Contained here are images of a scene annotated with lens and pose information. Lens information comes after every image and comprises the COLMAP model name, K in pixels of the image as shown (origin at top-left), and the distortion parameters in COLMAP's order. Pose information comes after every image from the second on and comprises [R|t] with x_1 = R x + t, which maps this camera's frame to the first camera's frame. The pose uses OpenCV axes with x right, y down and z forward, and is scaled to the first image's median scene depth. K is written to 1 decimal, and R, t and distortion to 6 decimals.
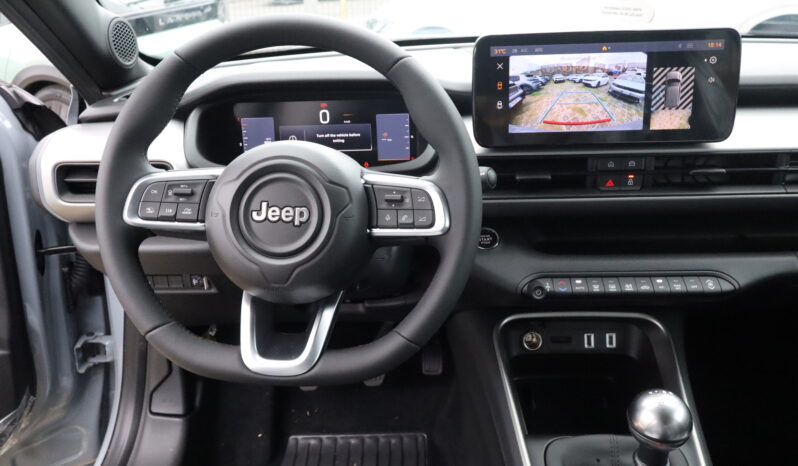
lens RADIAL K [[618.8, 0, 400.7], [0, 618.8, 233.6], [0, 0, 1]] dist [-0.004823, 0.000648]
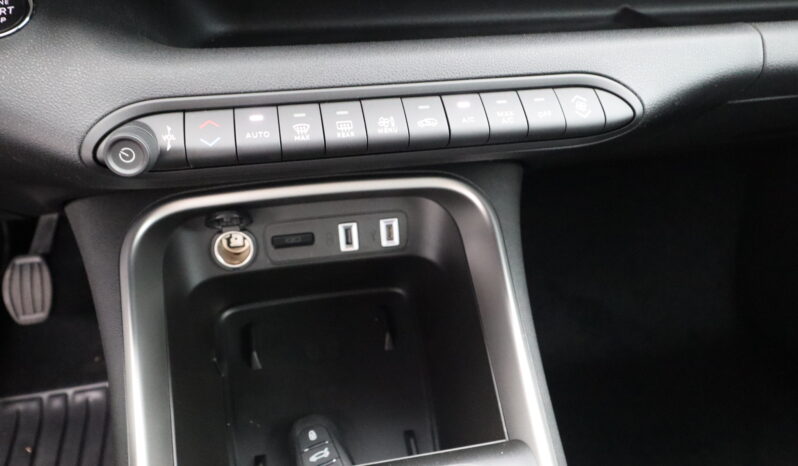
lens RADIAL K [[618.8, 0, 395.4], [0, 618.8, 230.8], [0, 0, 1]] dist [-0.004823, 0.000648]
pose [[0.972990, -0.091643, 0.211875, 0.288714], [0.039745, 0.970621, 0.237306, 0.059311], [-0.227398, -0.222476, 0.948048, 0.623355]]
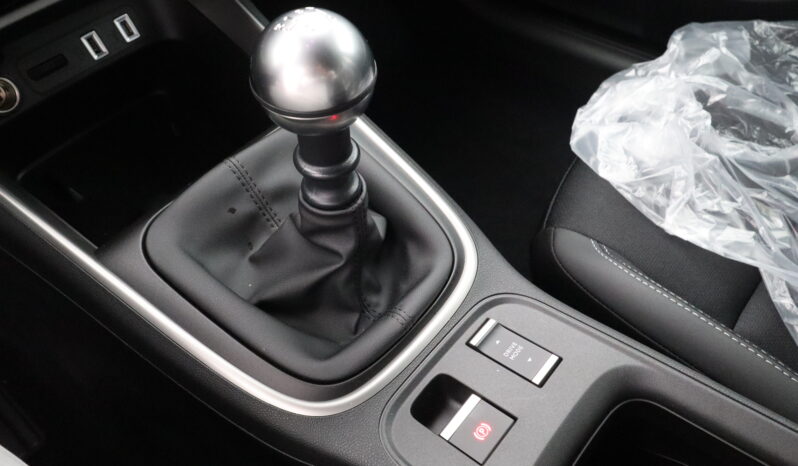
lens RADIAL K [[618.8, 0, 402.7], [0, 618.8, 229.5], [0, 0, 1]] dist [-0.004823, 0.000648]
pose [[0.617700, -0.596088, 0.512958, 0.111416], [0.338871, 0.790364, 0.510384, 0.139882], [-0.709657, -0.141438, 0.690205, 0.481215]]
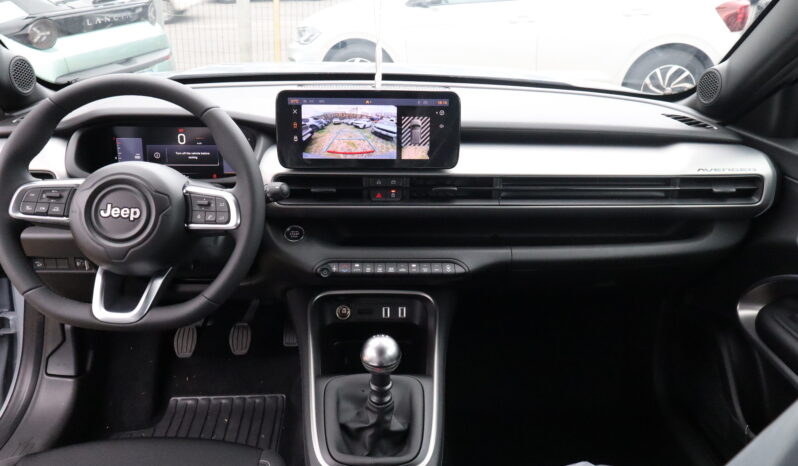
lens RADIAL K [[618.8, 0, 403.3], [0, 618.8, 233.7], [0, 0, 1]] dist [-0.004823, 0.000648]
pose [[0.995668, 0.018215, 0.091174, 0.267147], [-0.018058, 0.999834, -0.002548, 0.007978], [-0.091205, 0.000890, 0.995832, -0.407779]]
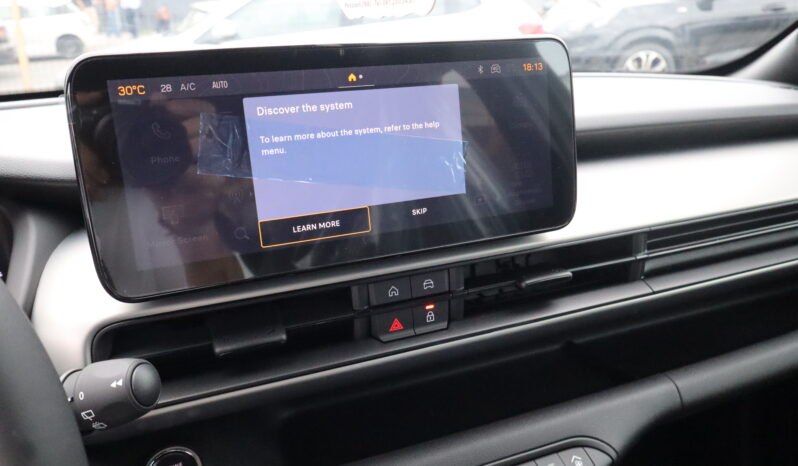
lens RADIAL K [[618.8, 0, 402.5], [0, 618.8, 238.1], [0, 0, 1]] dist [-0.004823, 0.000648]
pose [[0.911121, -0.126970, 0.392094, 0.142373], [0.156149, 0.986784, -0.043304, -0.132233], [-0.381414, 0.100680, 0.918905, 0.496710]]
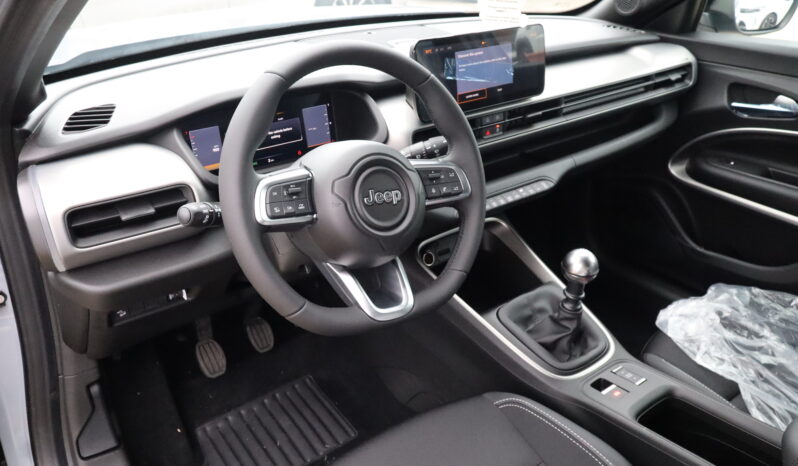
lens RADIAL K [[618.8, 0, 392.6], [0, 618.8, 231.5], [0, 0, 1]] dist [-0.004823, 0.000648]
pose [[0.779942, -0.259465, 0.569533, -0.738489], [0.216566, 0.965684, 0.143367, -0.115474], [-0.587188, 0.011523, 0.809369, -0.055901]]
